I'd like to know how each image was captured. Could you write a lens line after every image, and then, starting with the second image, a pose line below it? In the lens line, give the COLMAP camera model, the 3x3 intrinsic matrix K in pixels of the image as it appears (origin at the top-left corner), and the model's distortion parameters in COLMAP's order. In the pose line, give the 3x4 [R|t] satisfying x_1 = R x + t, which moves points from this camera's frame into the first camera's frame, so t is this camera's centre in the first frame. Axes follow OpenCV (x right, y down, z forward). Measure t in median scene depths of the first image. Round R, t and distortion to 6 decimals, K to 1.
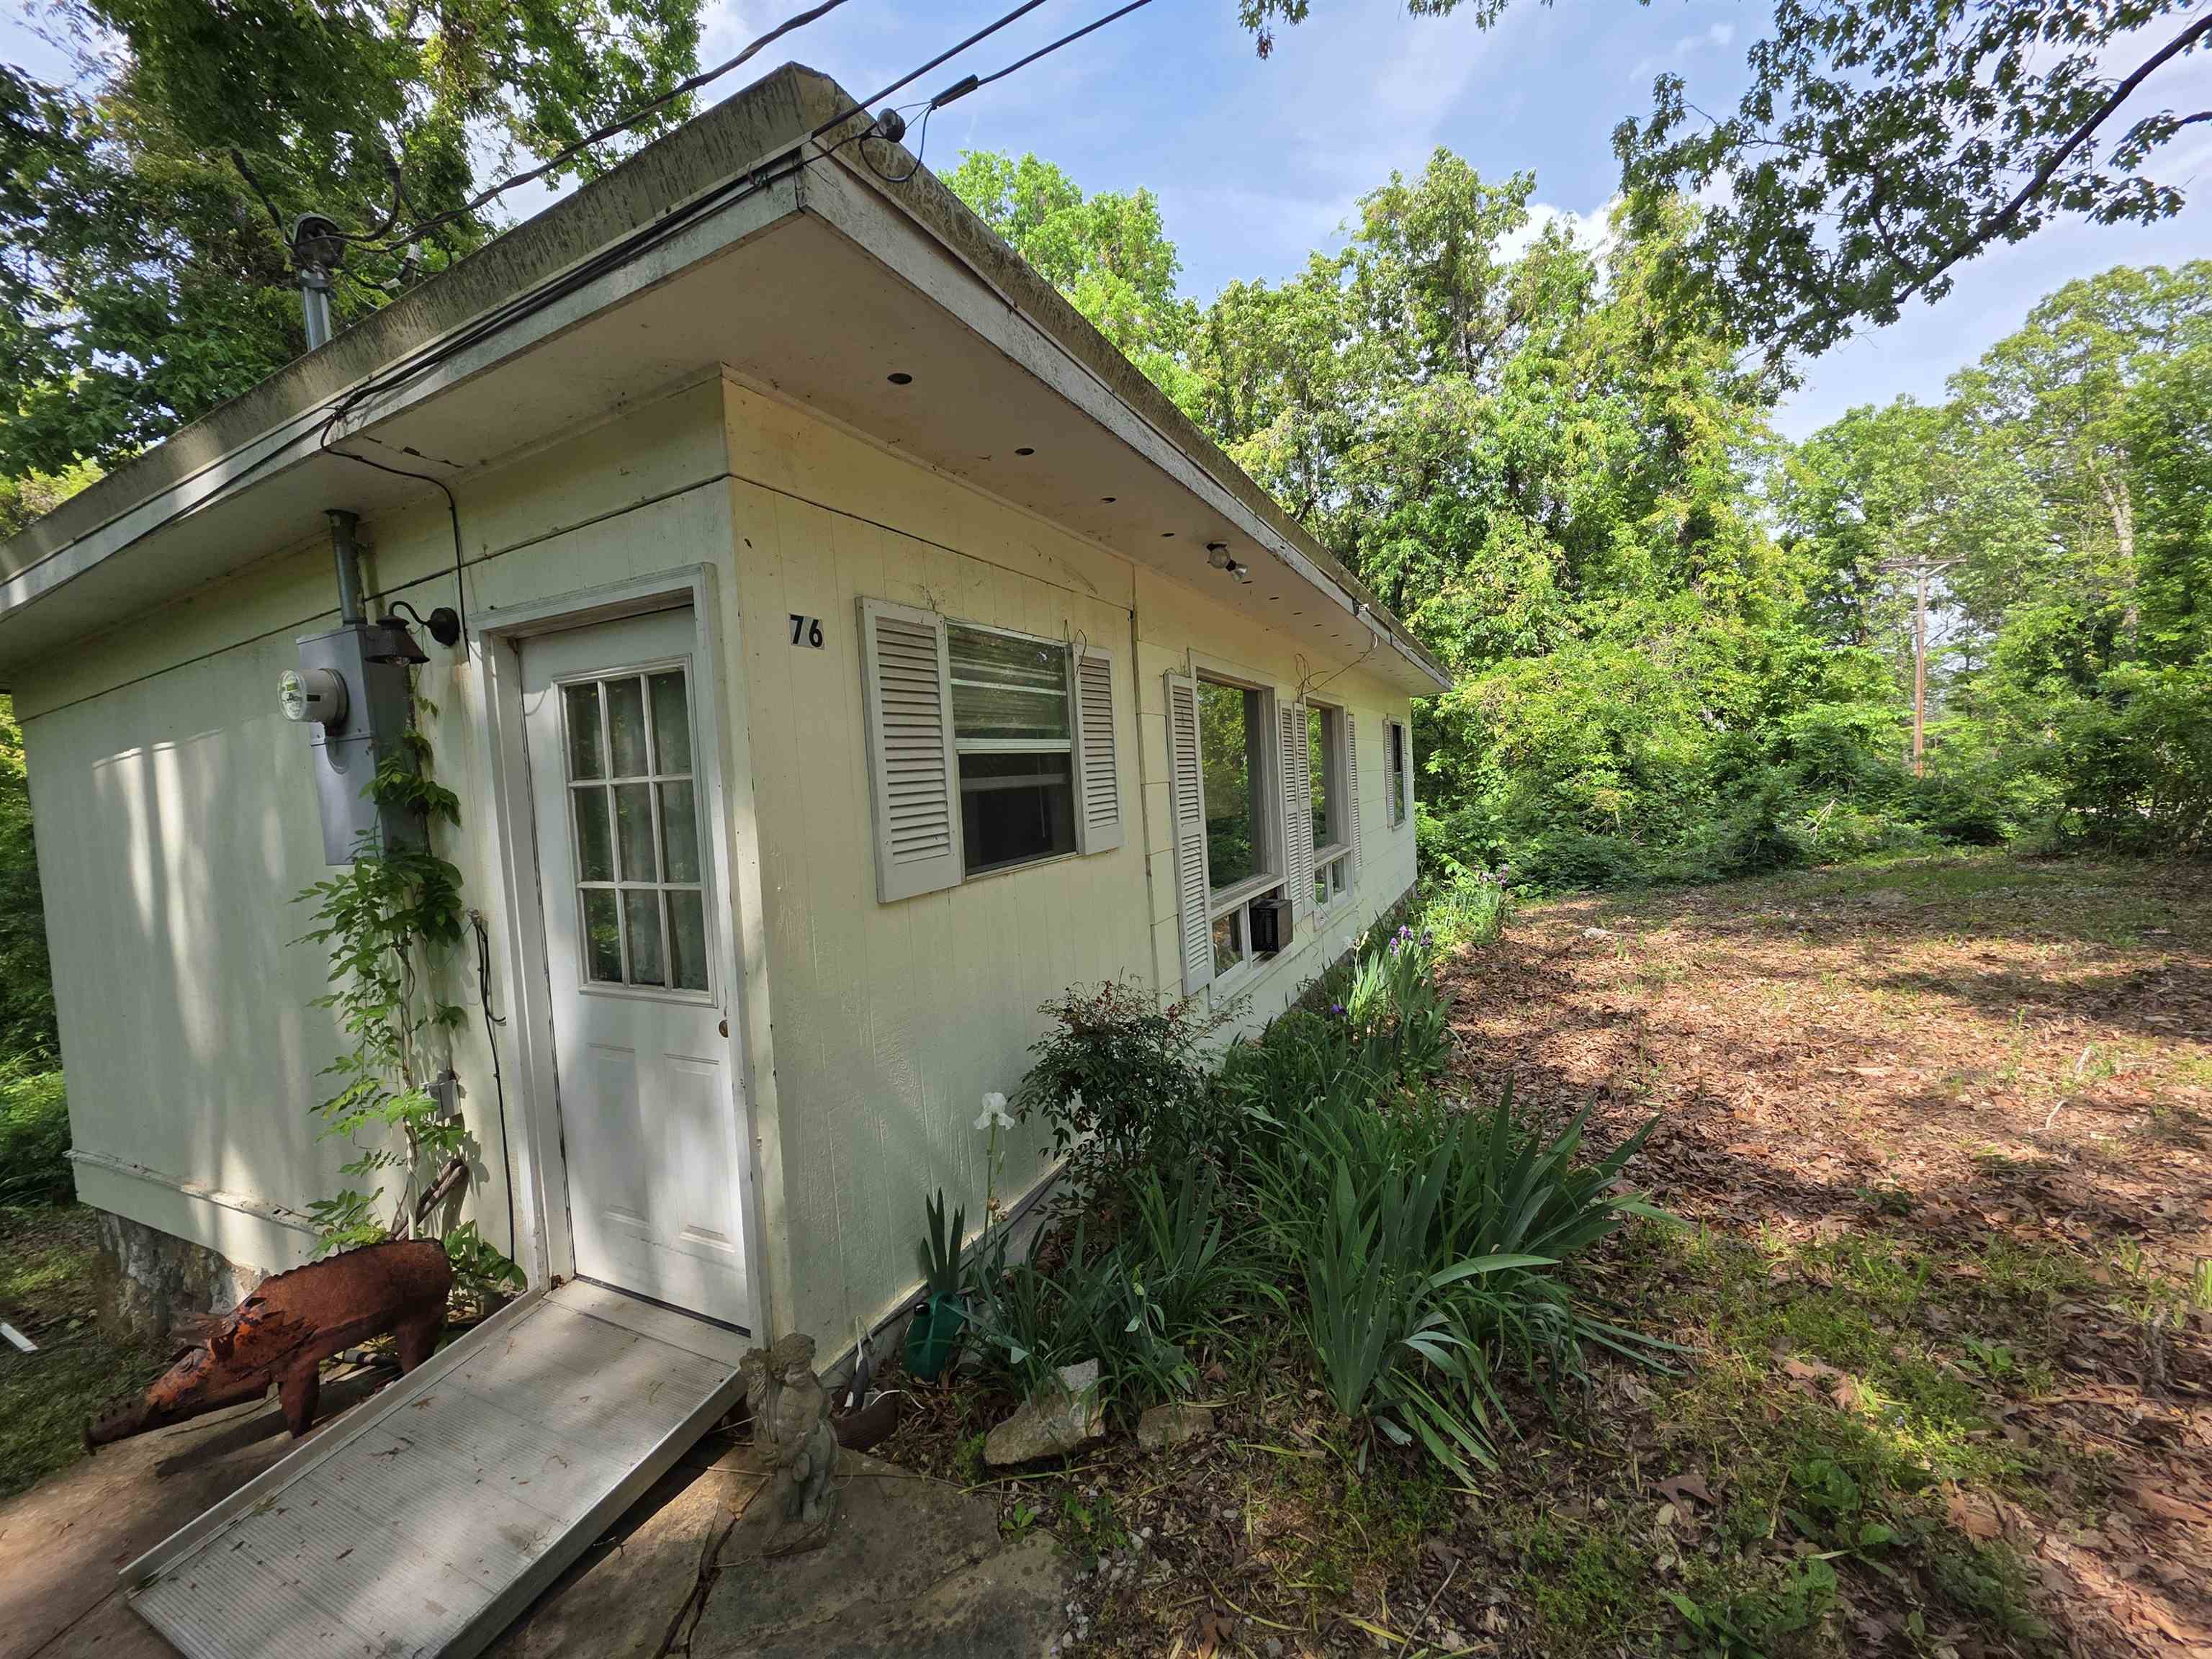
lens RADIAL K [[888.3, 0, 1117.2], [0, 888.3, 830.0], [0, 0, 1]] dist [0.001984, 0.000185]
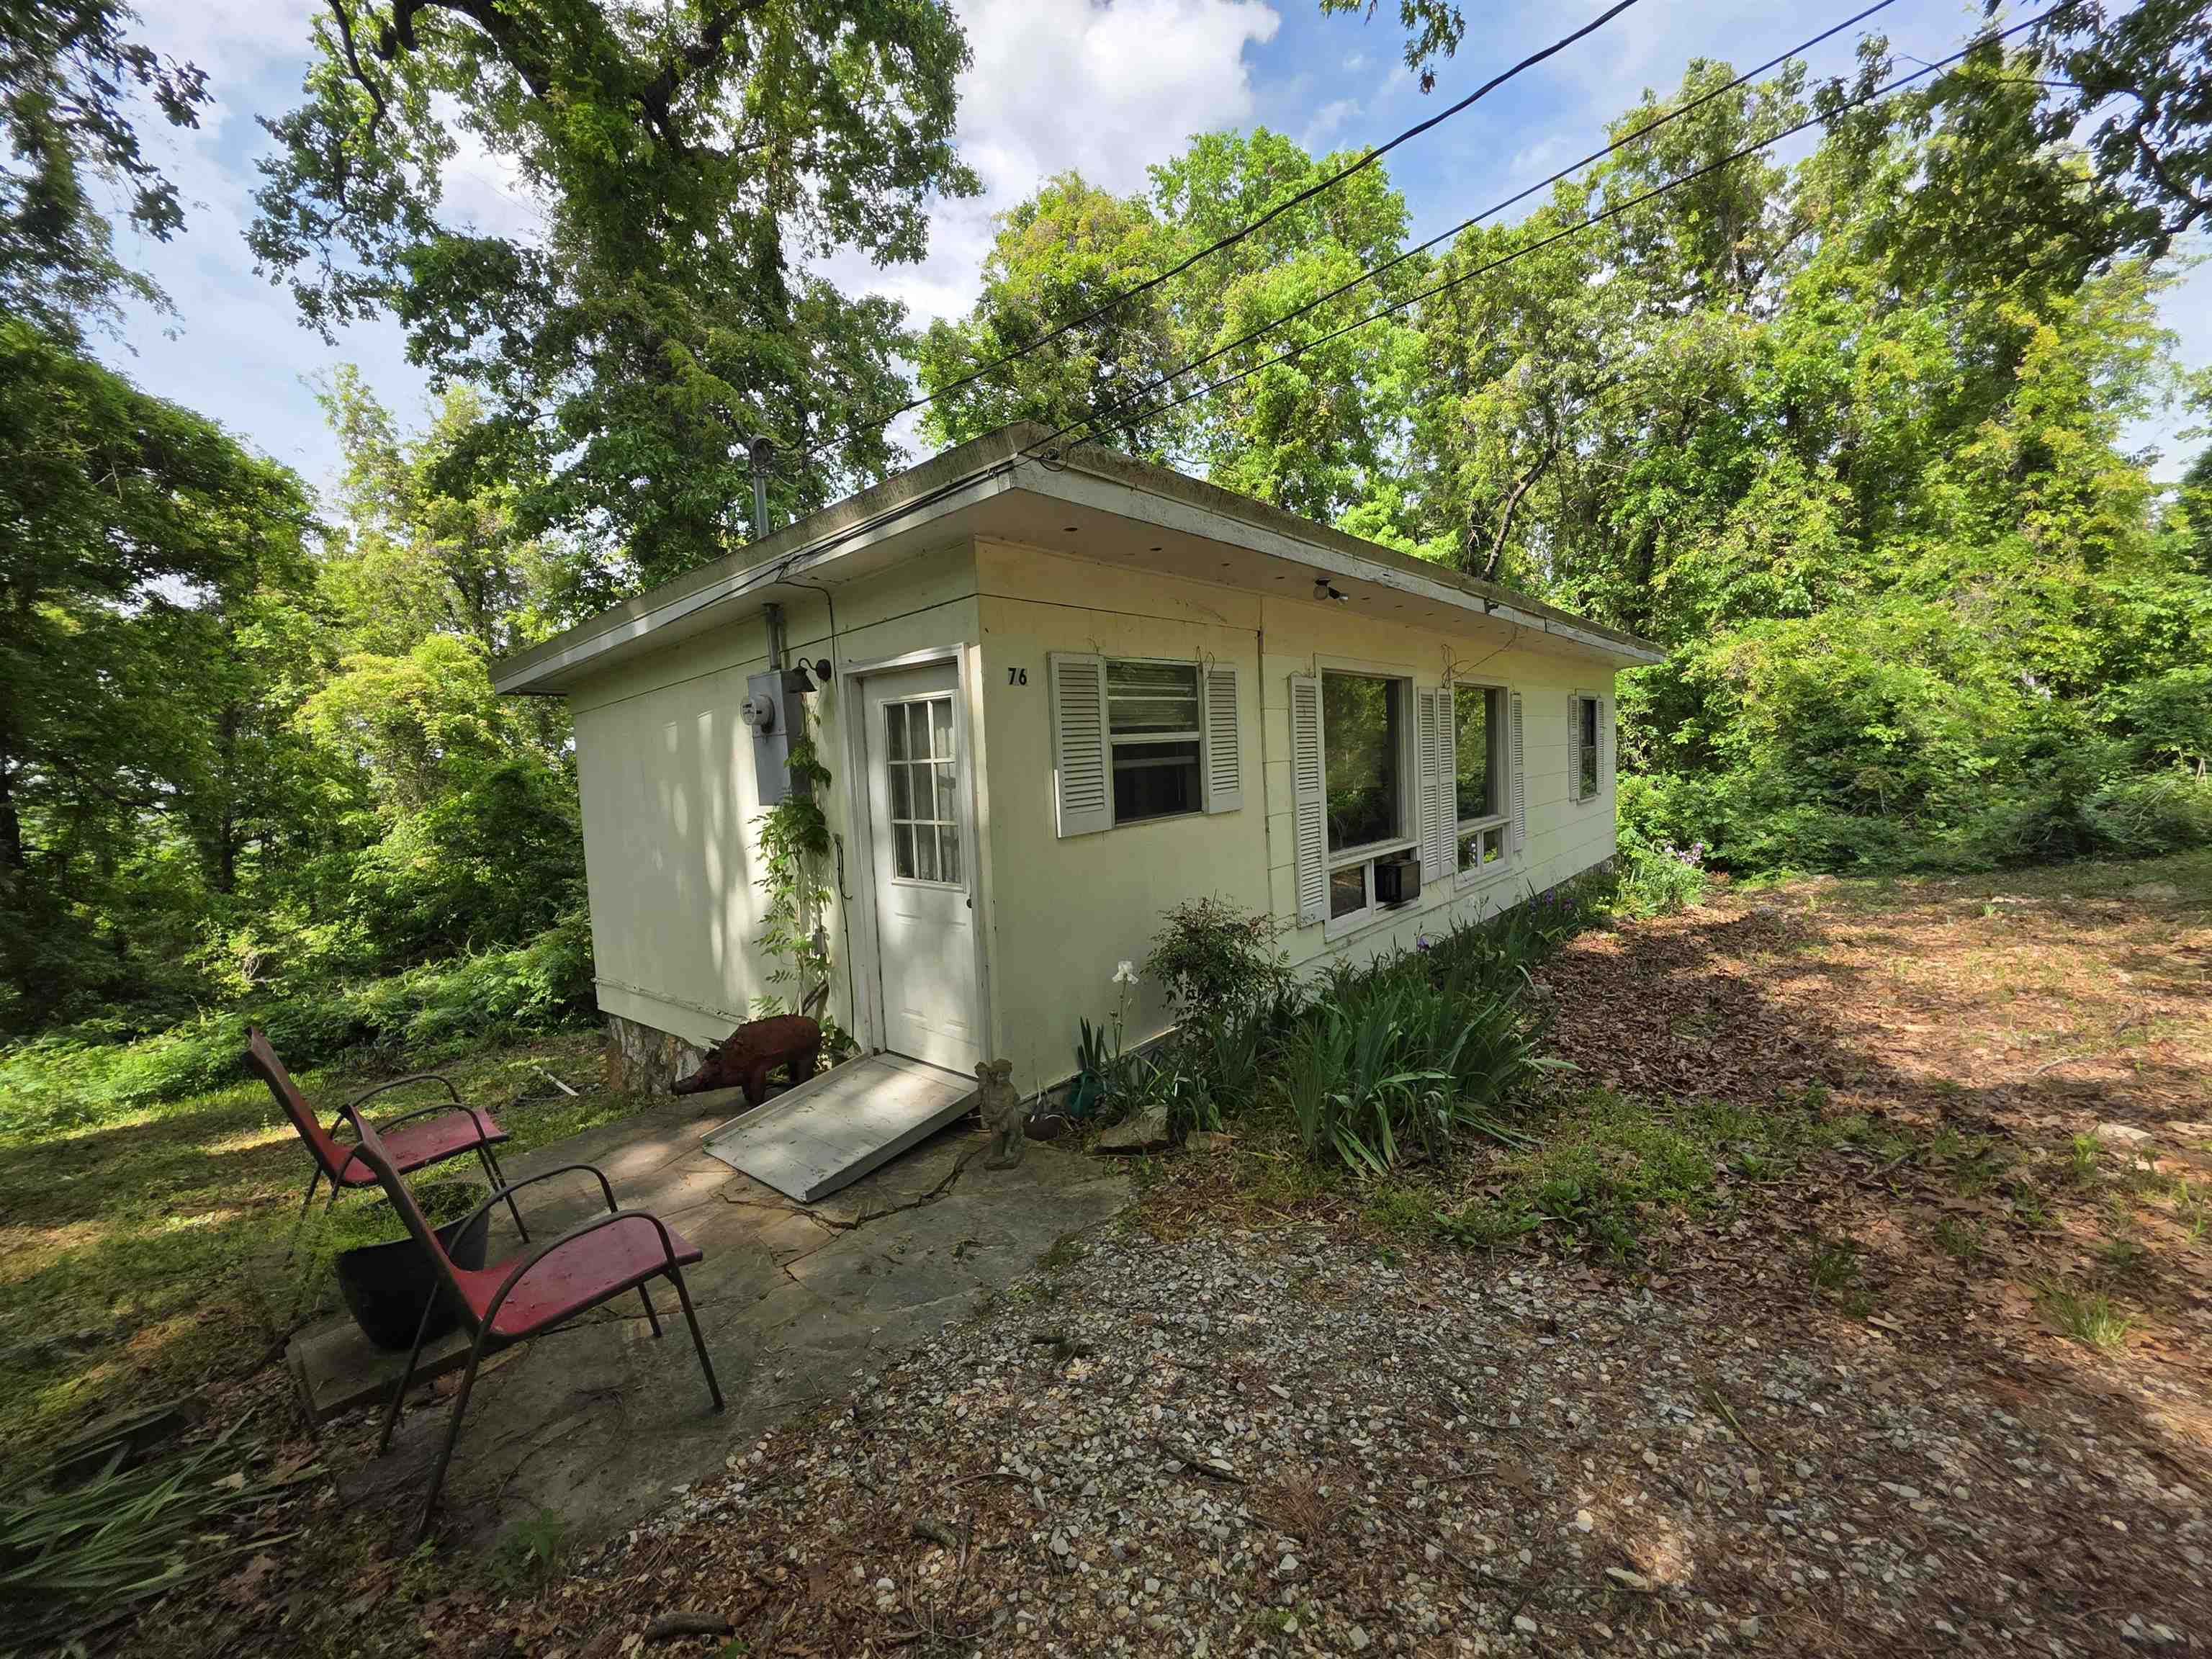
lens RADIAL K [[885.0, 0, 1114.1], [0, 885.0, 828.2], [0, 0, 1]] dist [0.000891, -0.000314]
pose [[0.968462, 0.031877, -0.247112, 0.165526], [-0.022597, 0.998932, 0.040301, -0.002681], [0.248133, -0.033446, 0.968149, -0.389437]]
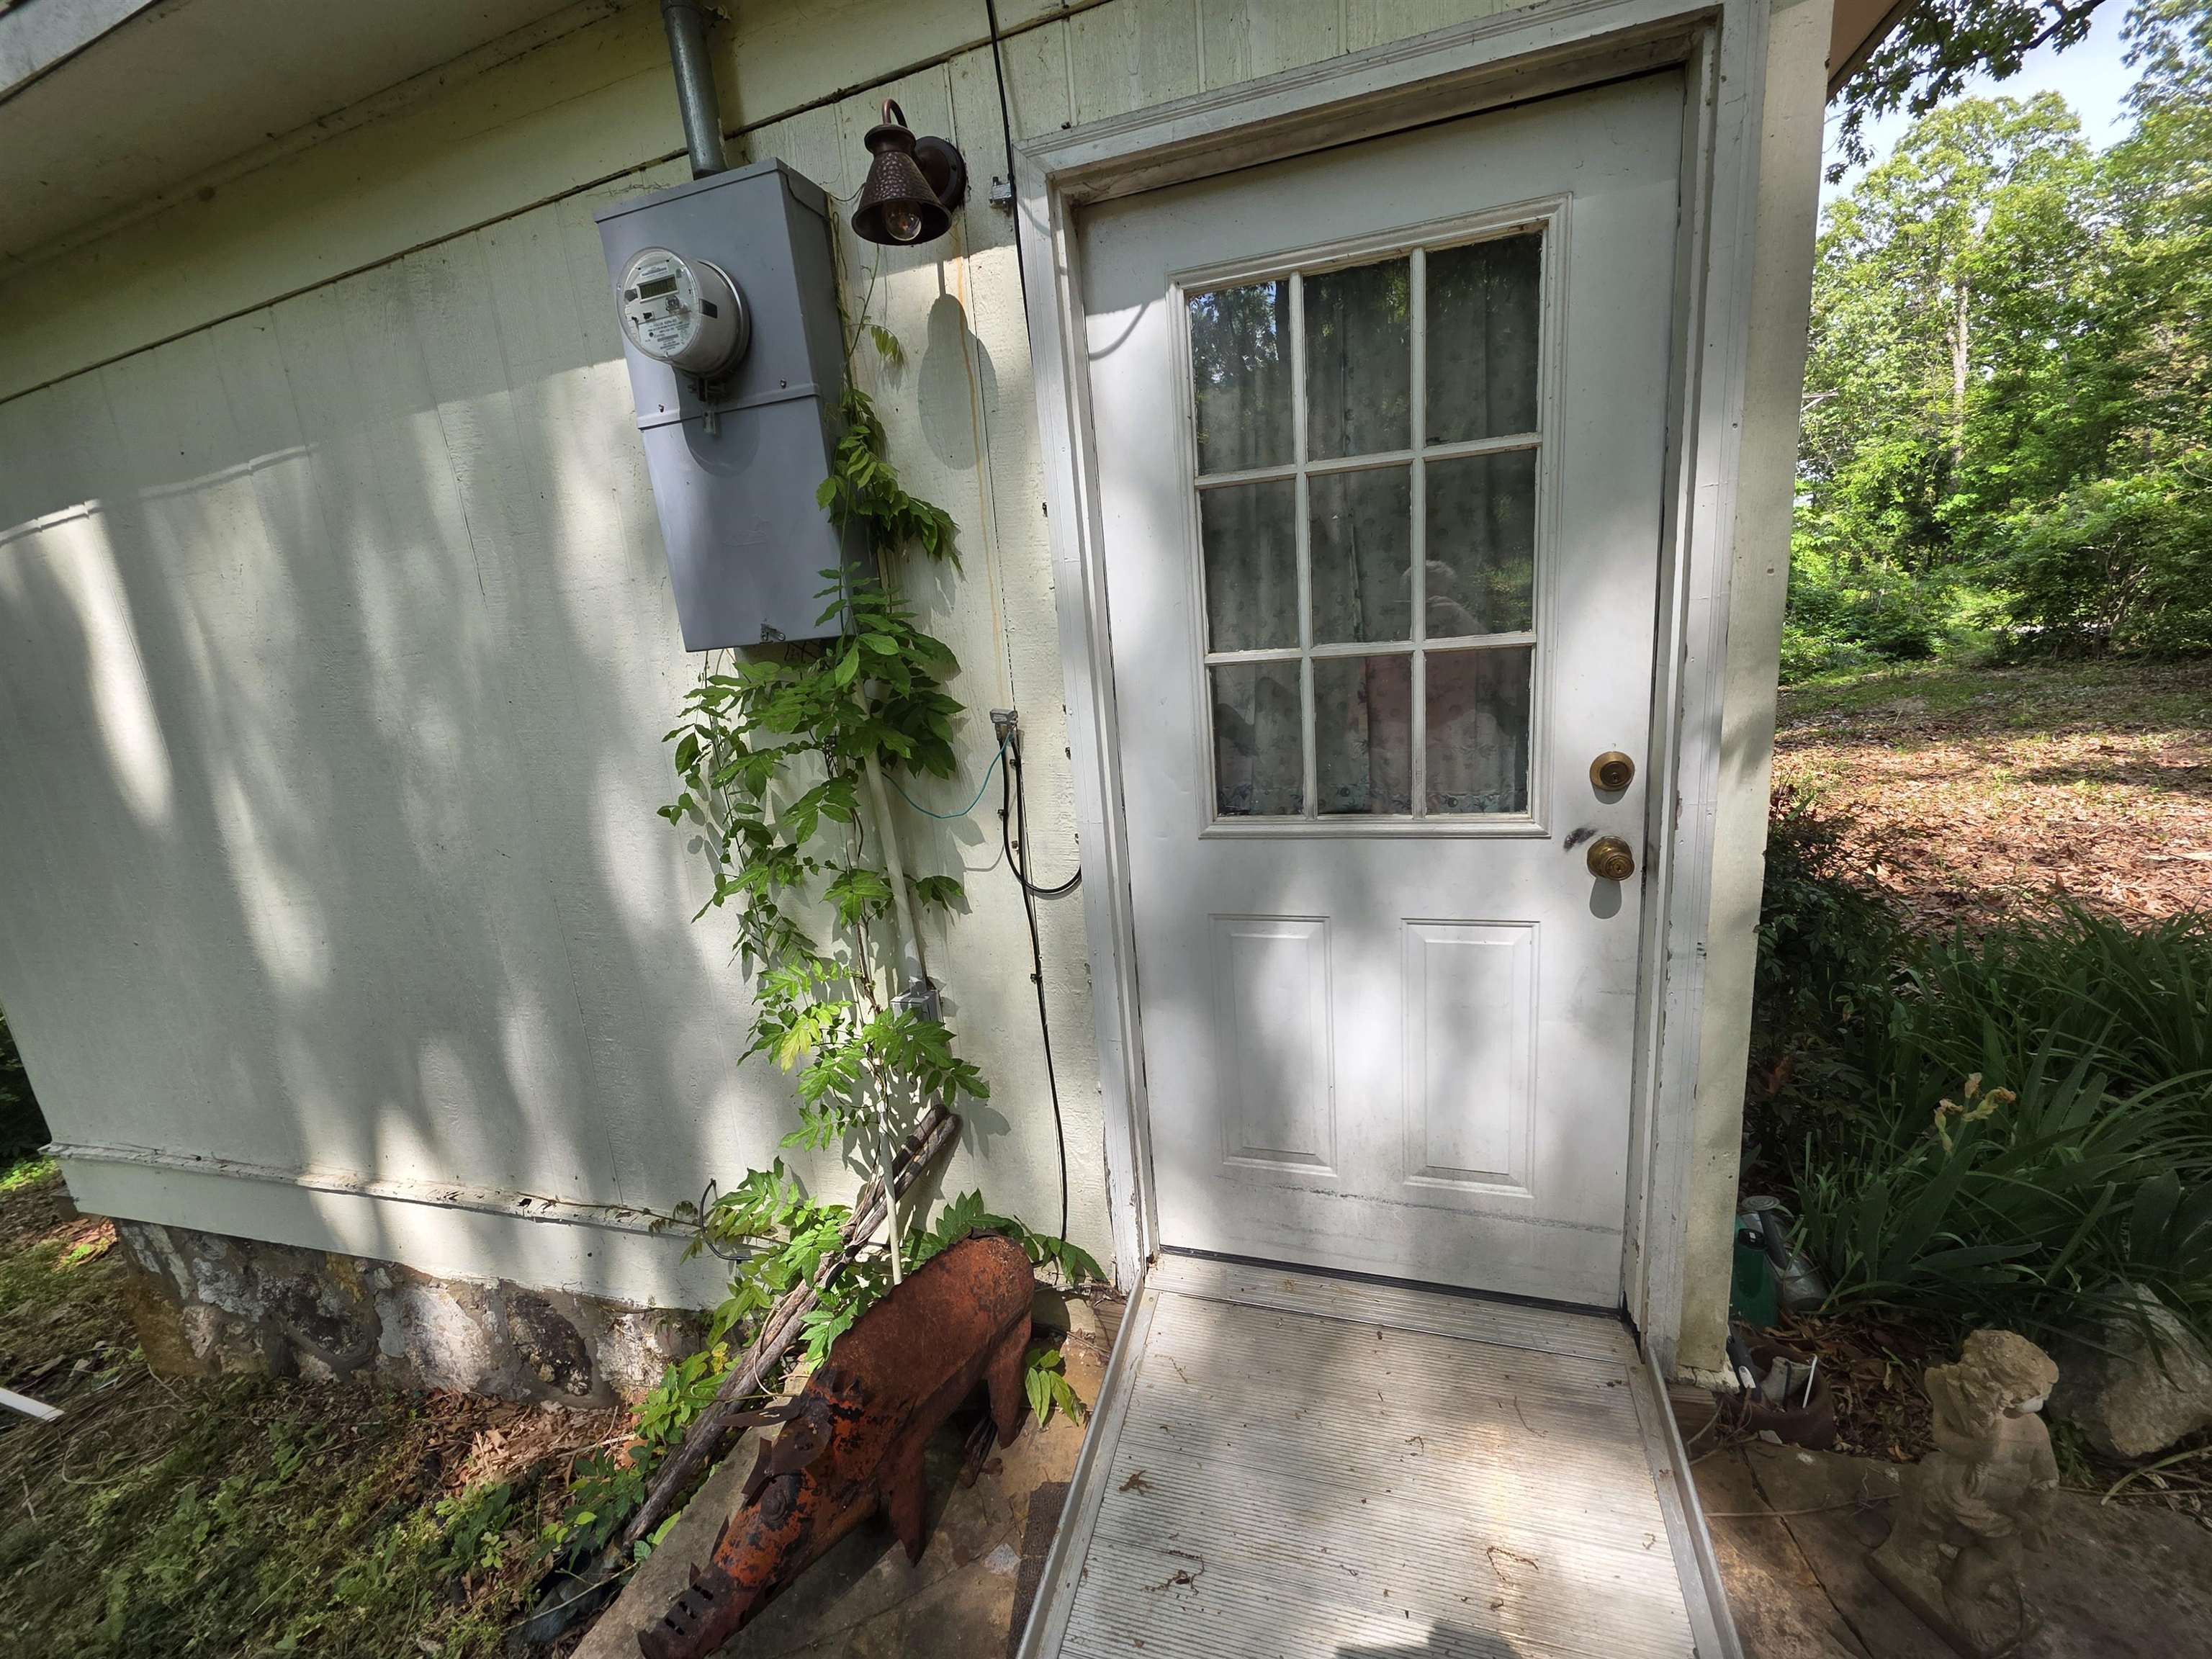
lens RADIAL K [[886.3, 0, 1111.1], [0, 886.3, 832.1], [0, 0, 1]] dist [0.001879, -0.000687]
pose [[0.986656, -0.062013, 0.150547, -0.543448], [0.038012, 0.986809, 0.157362, 0.056957], [-0.158320, -0.149540, 0.975998, 0.289912]]
